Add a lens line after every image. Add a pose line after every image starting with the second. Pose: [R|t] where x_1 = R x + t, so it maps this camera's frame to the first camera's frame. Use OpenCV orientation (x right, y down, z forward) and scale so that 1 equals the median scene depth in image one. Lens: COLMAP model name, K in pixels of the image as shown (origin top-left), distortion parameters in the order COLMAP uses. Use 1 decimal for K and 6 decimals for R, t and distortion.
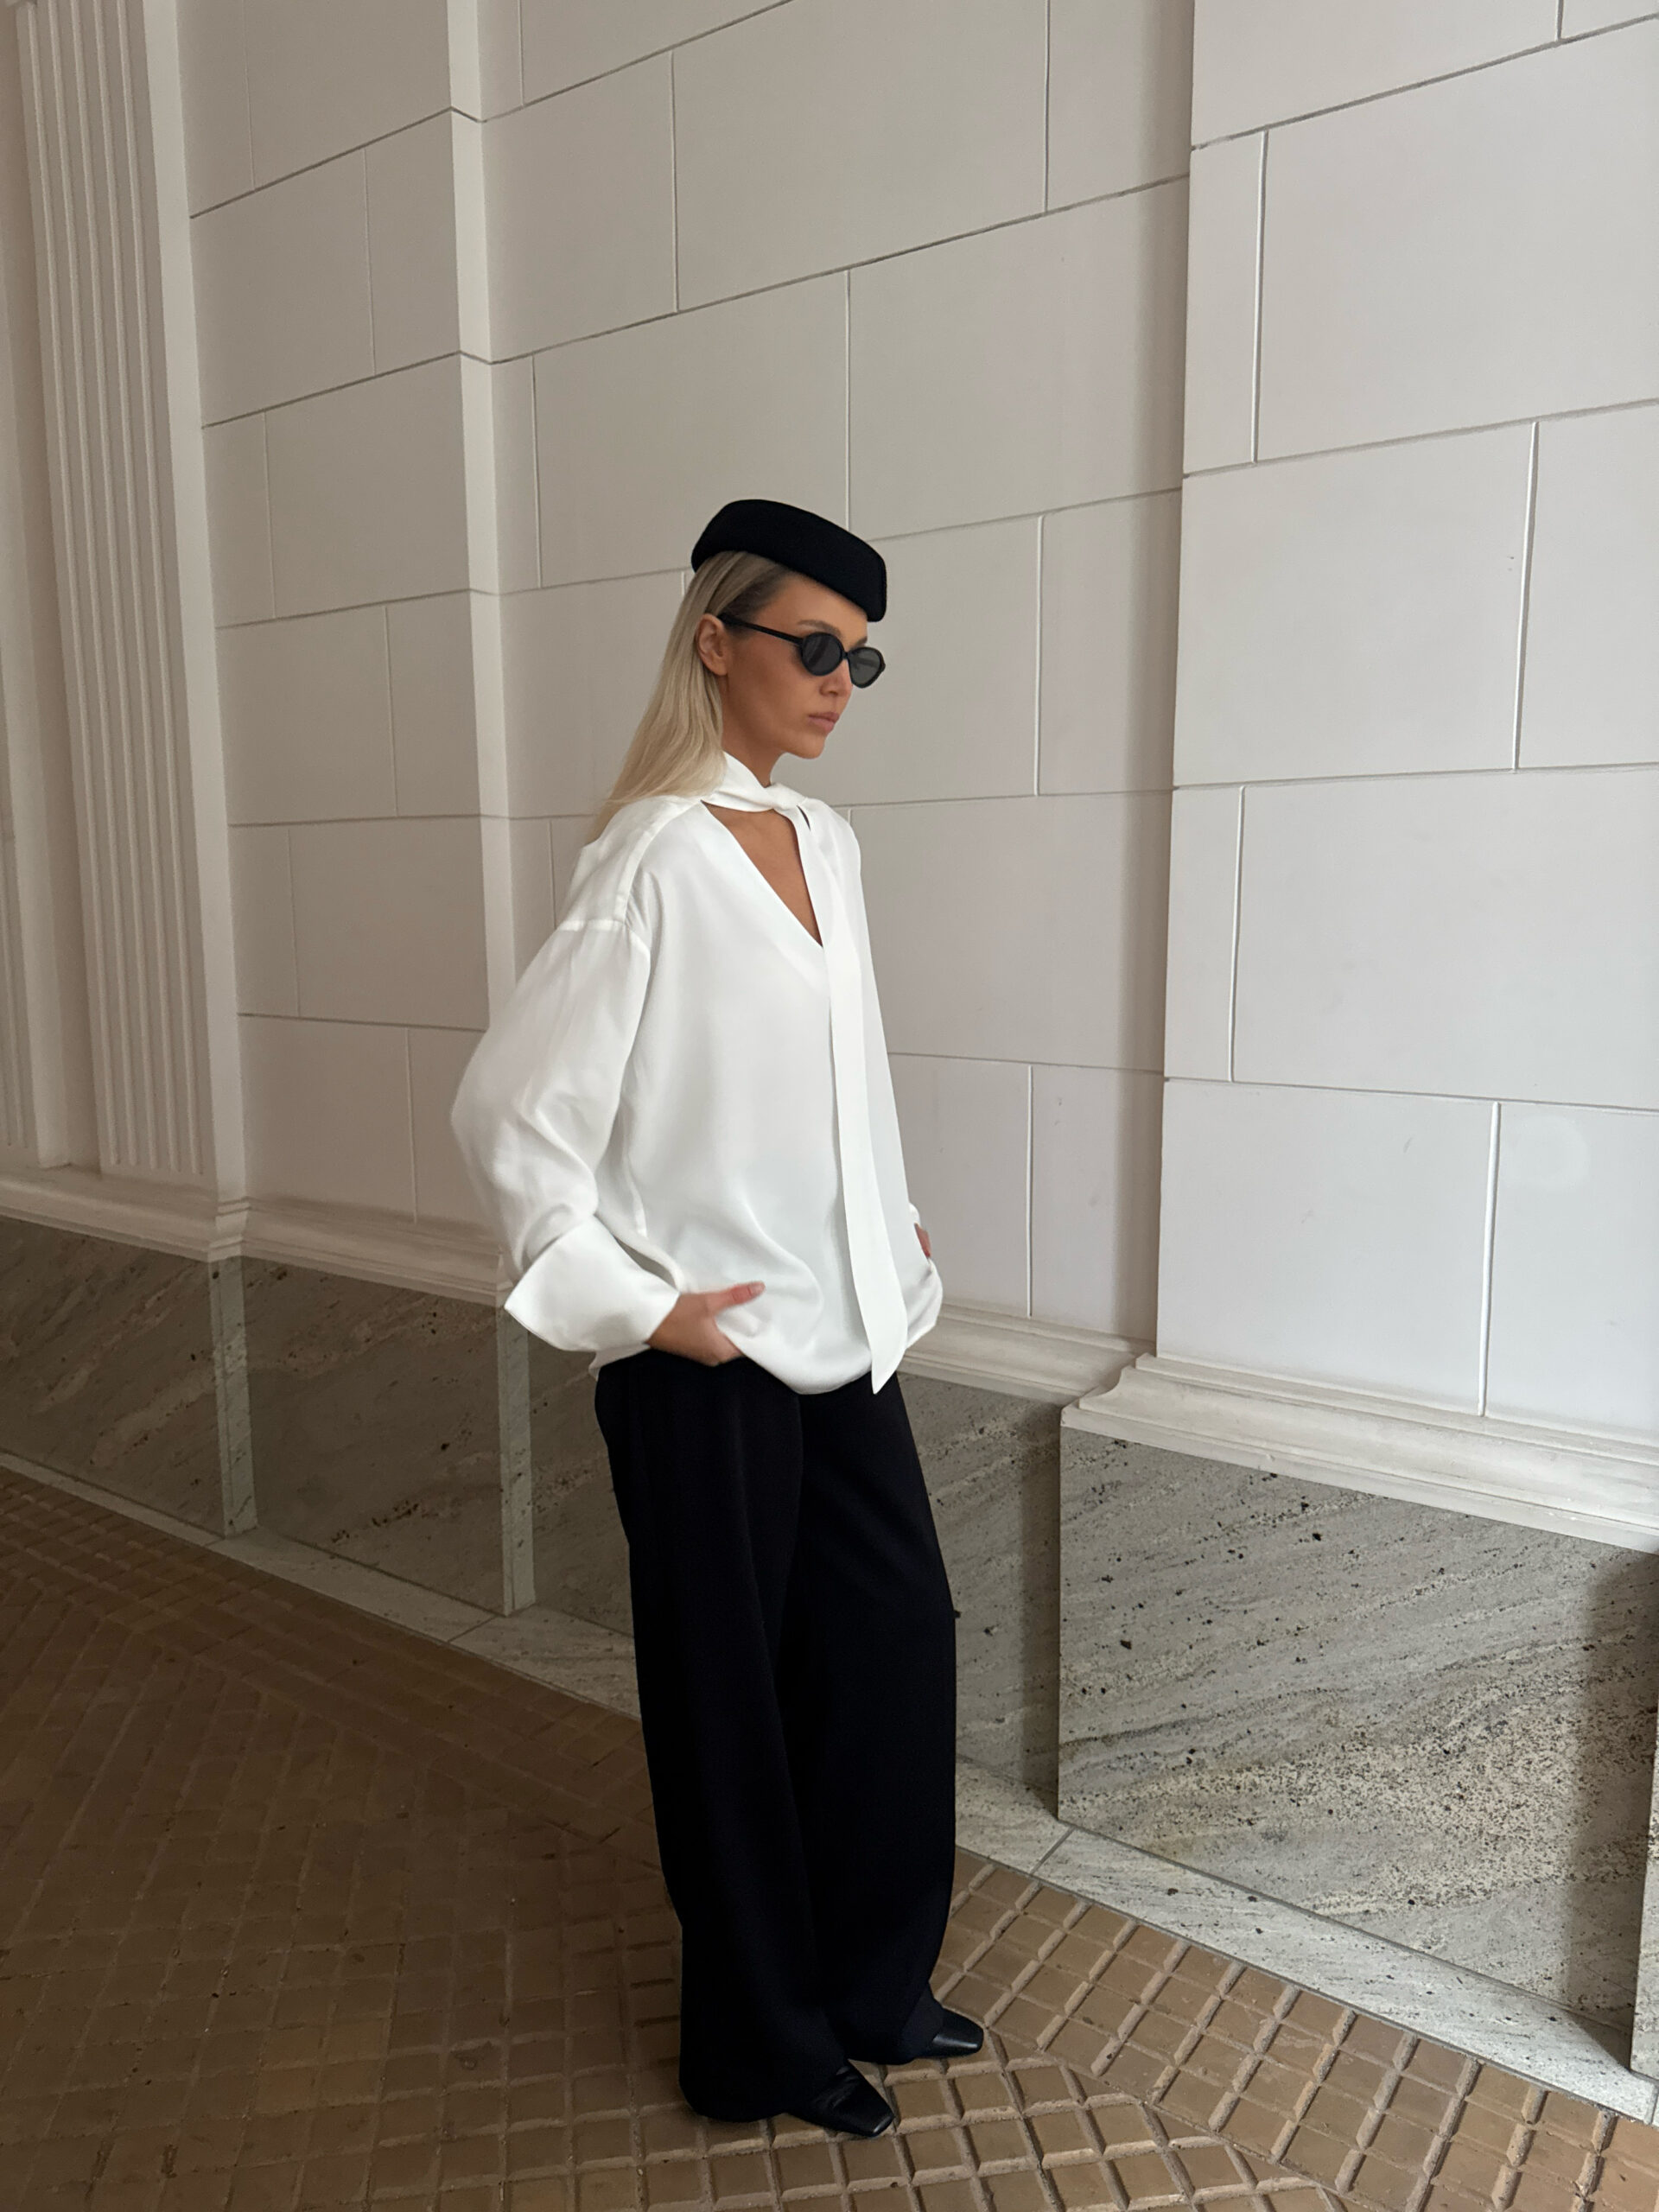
lens RADIAL K [[1608.1, 0, 835.2], [0, 1608.1, 1095.5], [0, 0, 1]] dist [0.025375, -0.028278]
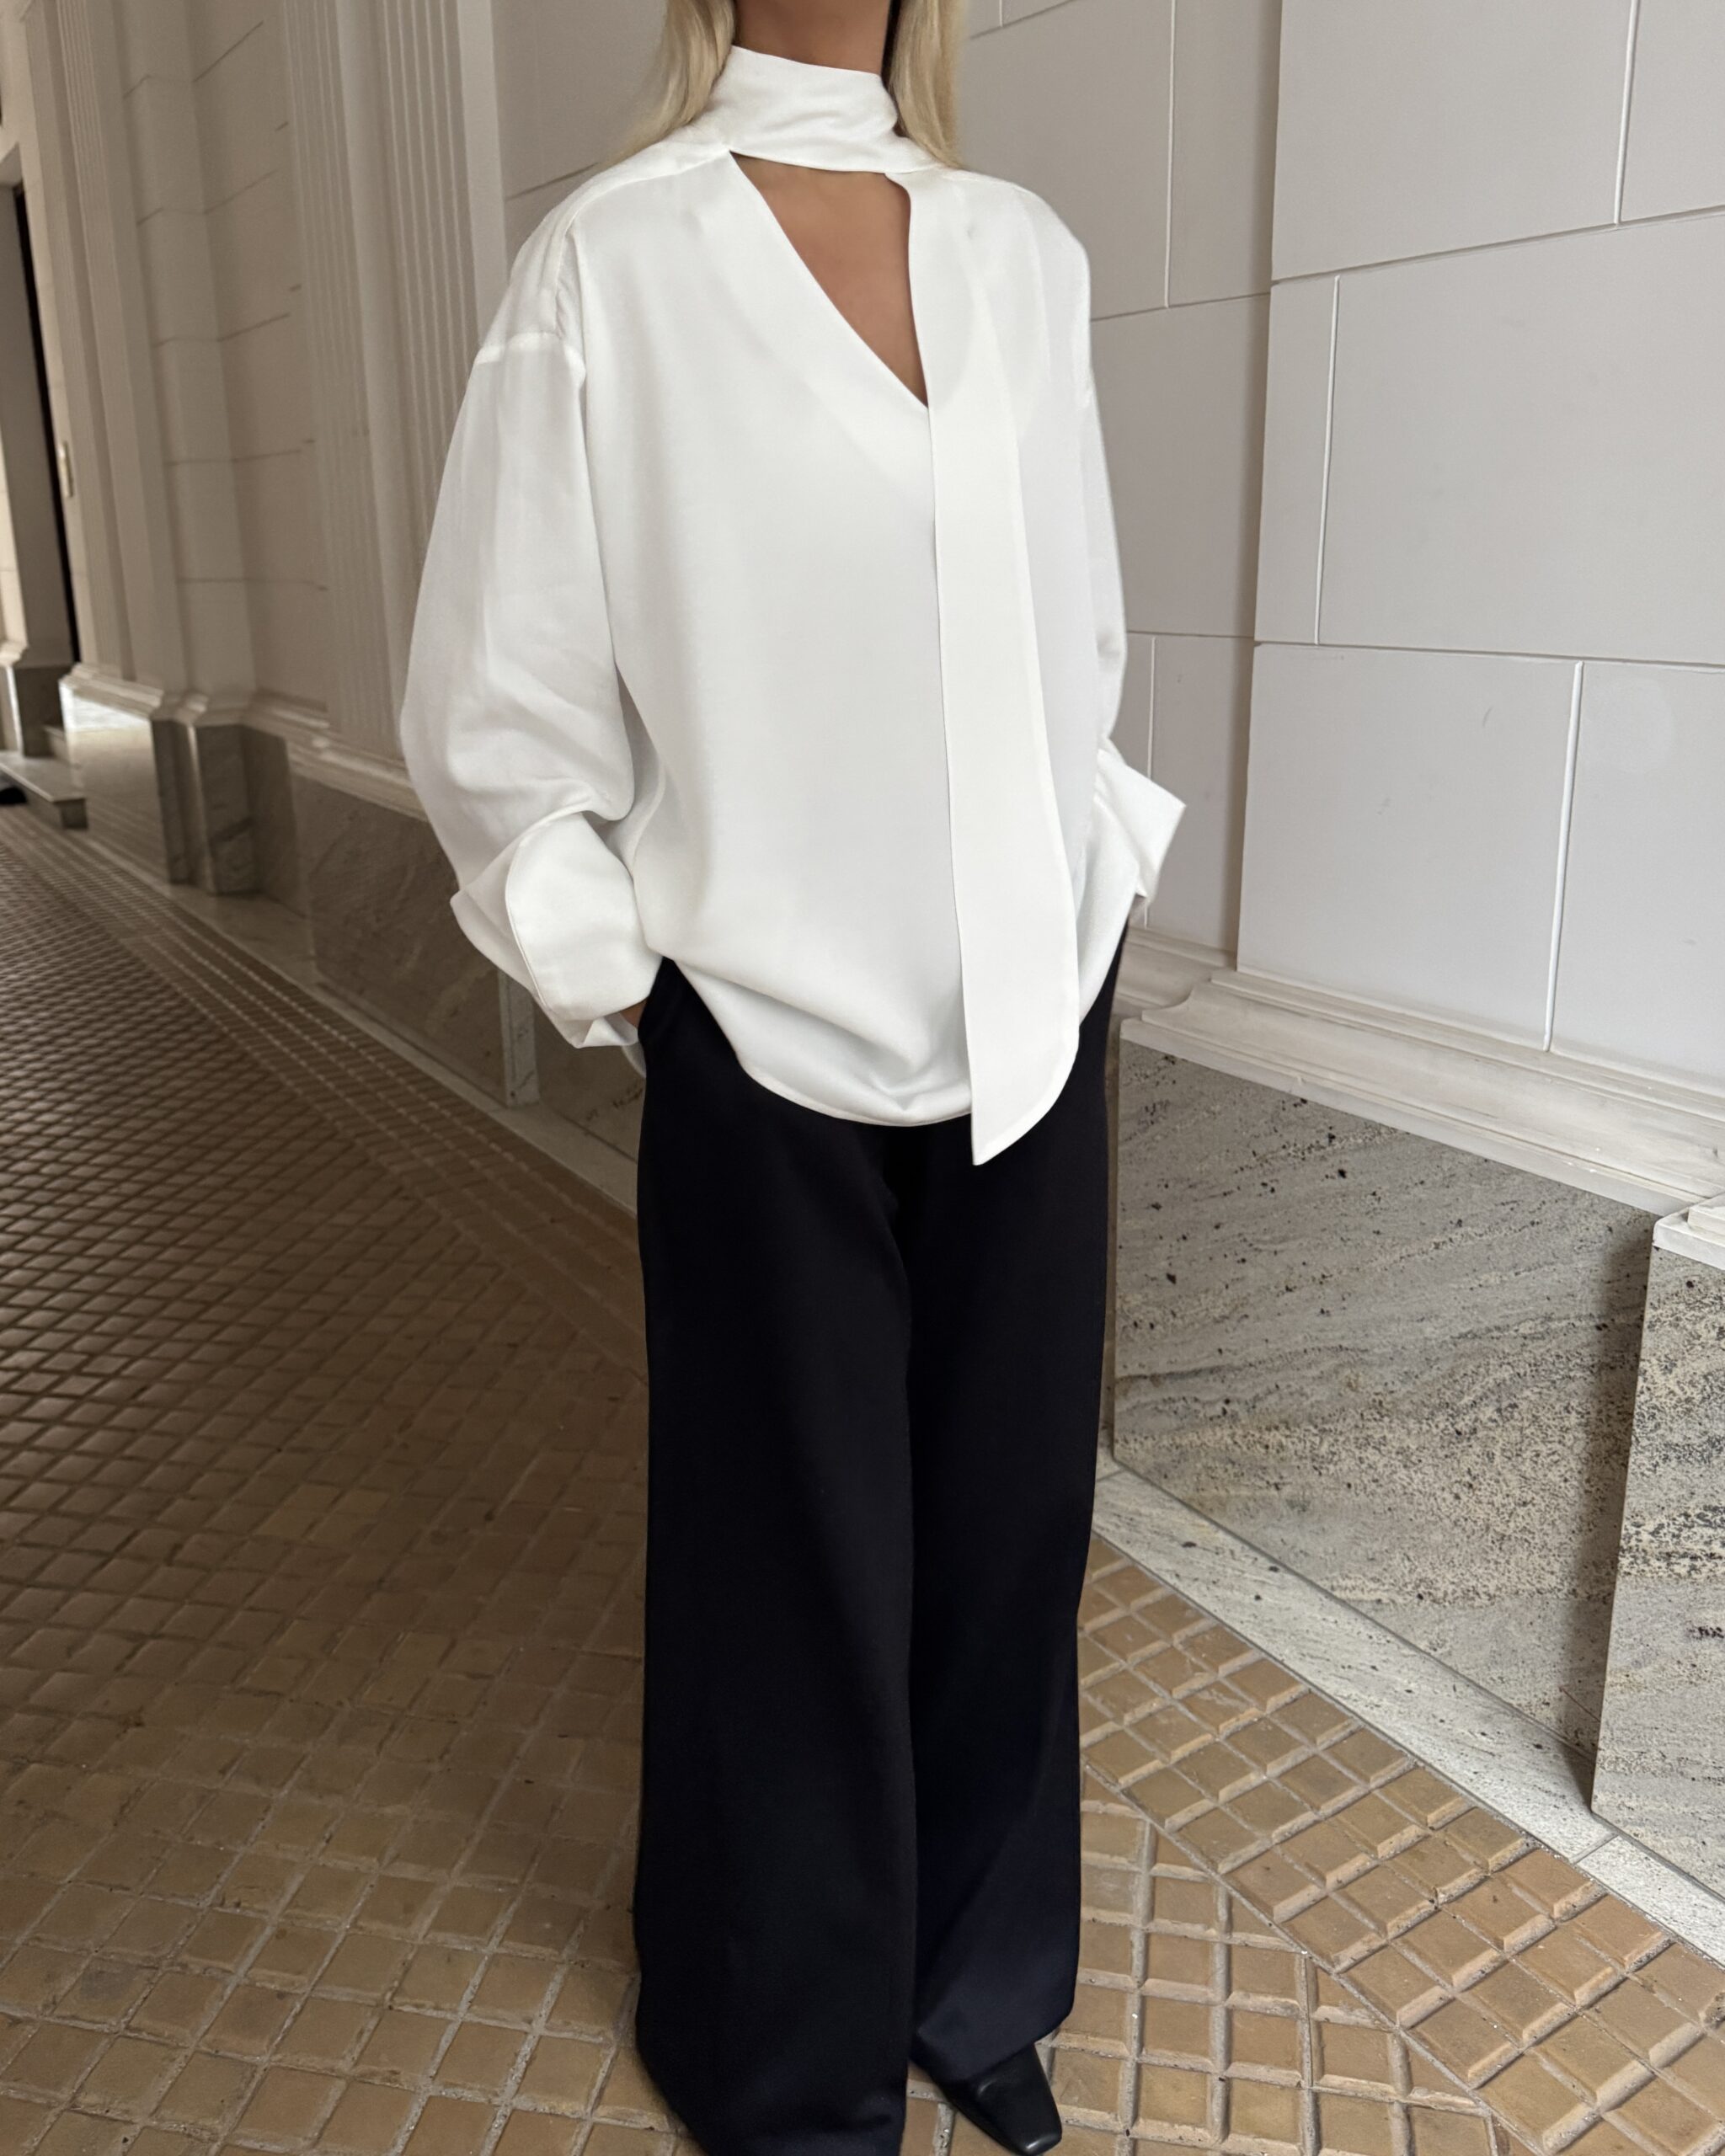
lens RADIAL K [[1760.2, 0, 839.4], [0, 1760.2, 973.5], [0, 0, 1]] dist [0.146516, -0.319333]
pose [[0.929699, 0.081843, -0.359111, 0.365482], [-0.040453, 0.991791, 0.121304, 0.059127], [0.366091, -0.098249, 0.925378, 0.026428]]
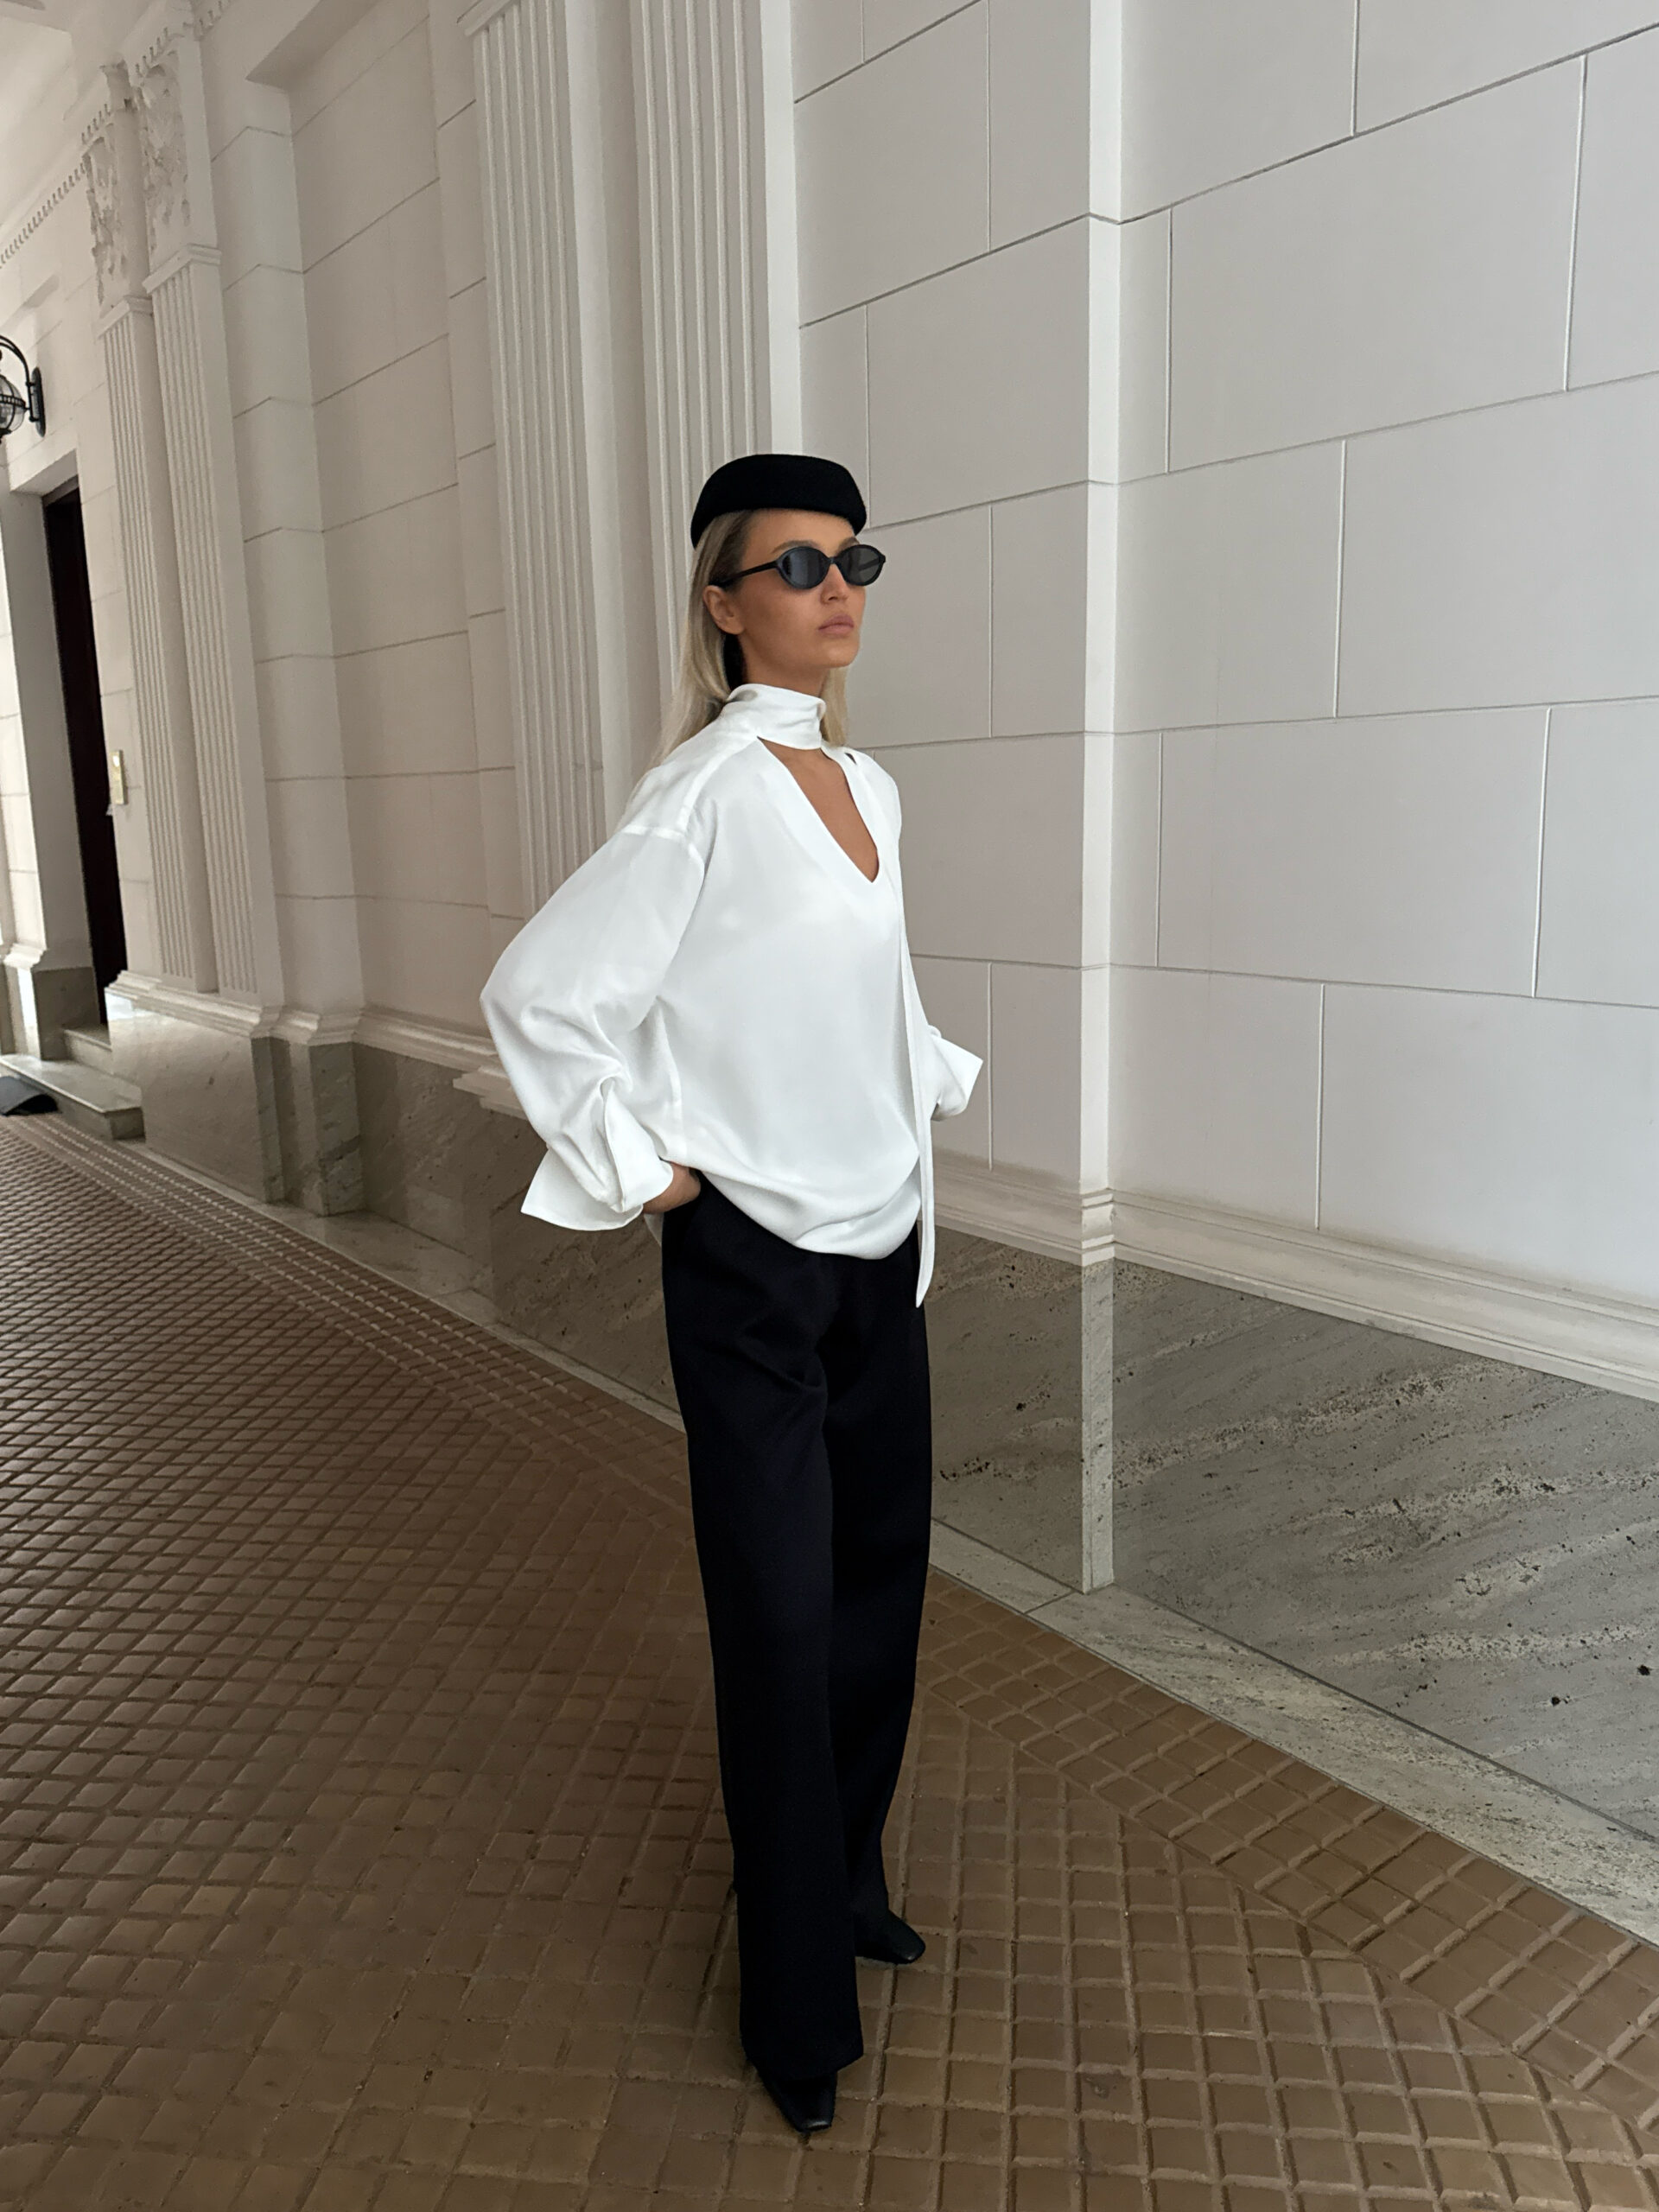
lens RADIAL K [[1680.8, 0, 829.7], [0, 1680.8, 1105.3], [0, 0, 1]] dist [0.053759, -0.064232]
pose [[0.956879, 0.039381, -0.287804, -0.101976], [-0.024589, 0.998193, 0.054833, -0.015704], [0.289443, -0.045392, 0.956118, 0.038657]]
